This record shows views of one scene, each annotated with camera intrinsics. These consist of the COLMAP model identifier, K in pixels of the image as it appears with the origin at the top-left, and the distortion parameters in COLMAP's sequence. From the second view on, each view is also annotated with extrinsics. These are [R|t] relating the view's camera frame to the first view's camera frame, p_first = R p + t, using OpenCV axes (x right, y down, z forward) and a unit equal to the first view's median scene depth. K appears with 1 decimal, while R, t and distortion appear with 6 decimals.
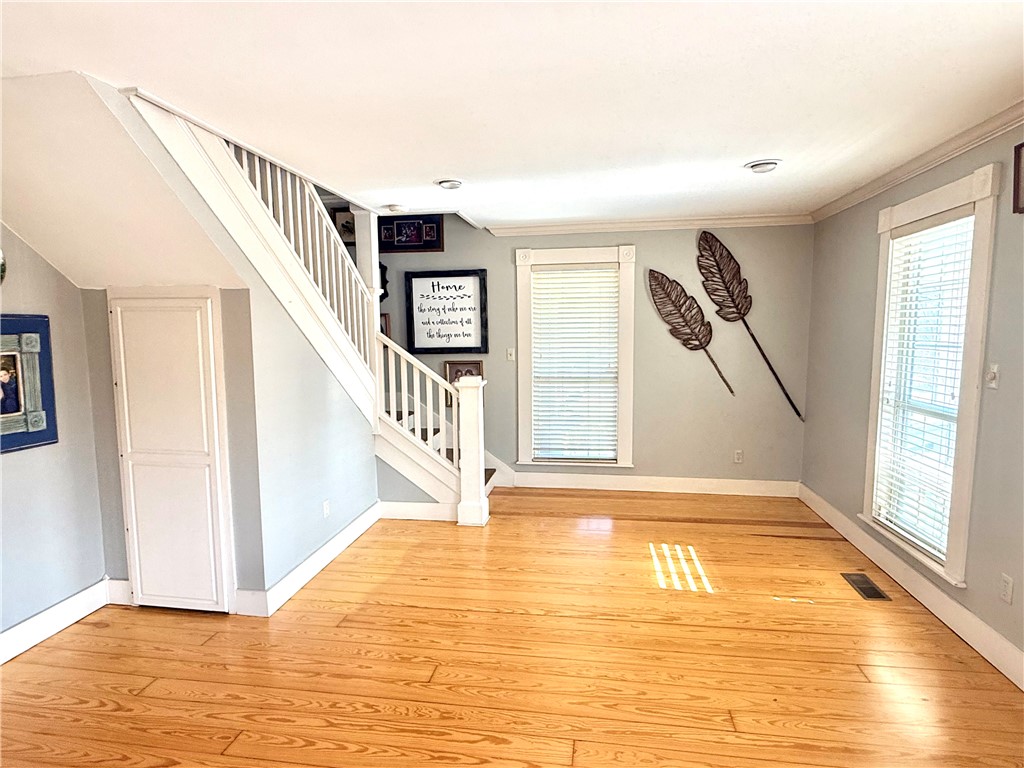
lens RADIAL K [[579.0, 0, 514.6], [0, 579.0, 388.5], [0, 0, 1]] dist [-0.006673, -0.001517]
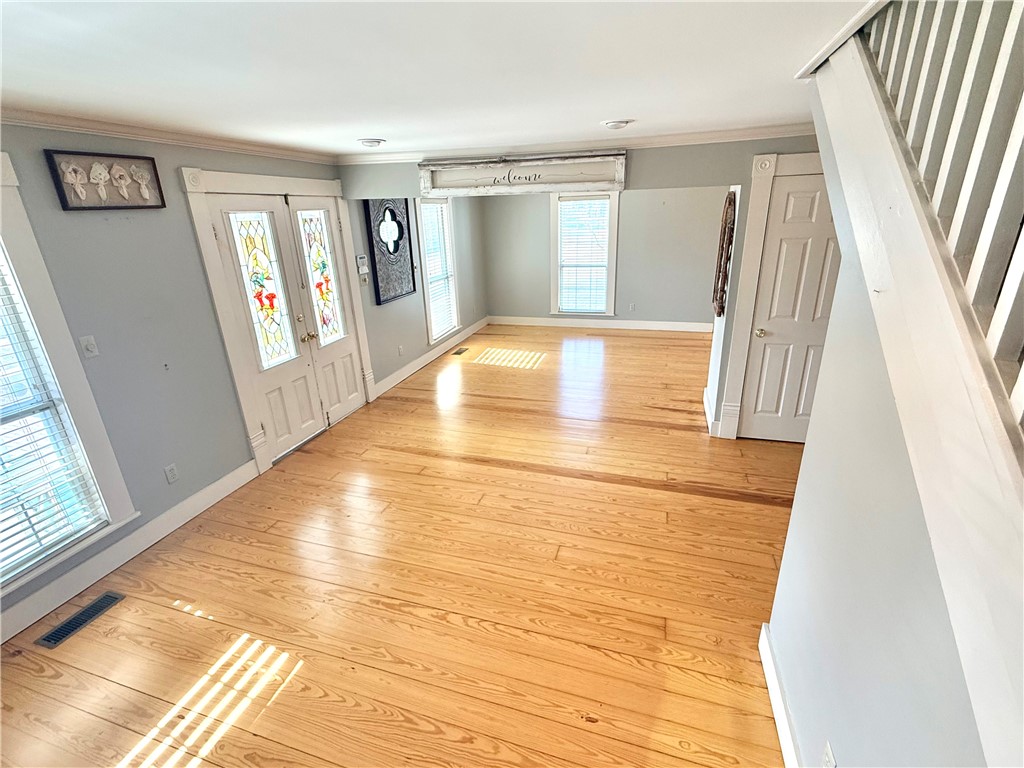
lens RADIAL K [[475.8, 0, 514.8], [0, 475.8, 386.8], [0, 0, 1]] dist [-0.002896, -0.000338]
pose [[-0.989926, -0.011853, 0.141088, -0.142238], [0.052078, 0.896149, 0.440687, -0.251273], [-0.131660, 0.443595, -0.886504, 1.334185]]
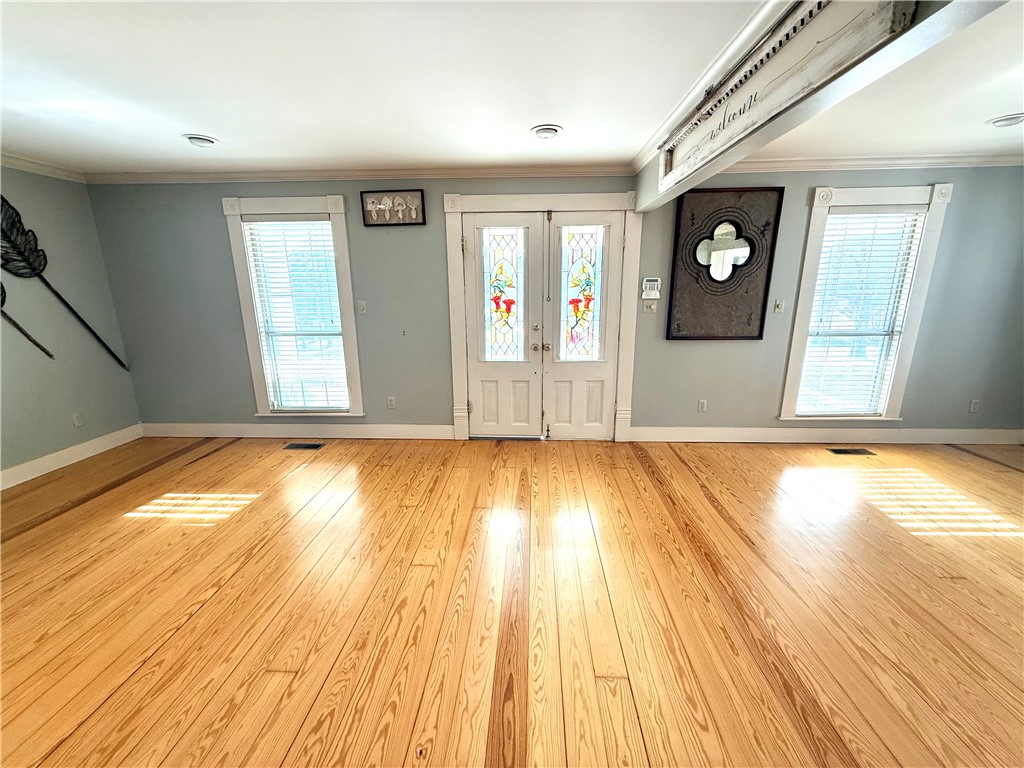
lens RADIAL K [[409.2, 0, 512.2], [0, 409.2, 385.5], [0, 0, 1]] dist [0.000149, 0.000523]
pose [[-0.111409, -0.228647, 0.967114, -0.507913], [0.110377, 0.964304, 0.240698, -0.034458], [-0.987626, 0.133563, -0.082195, 0.469378]]
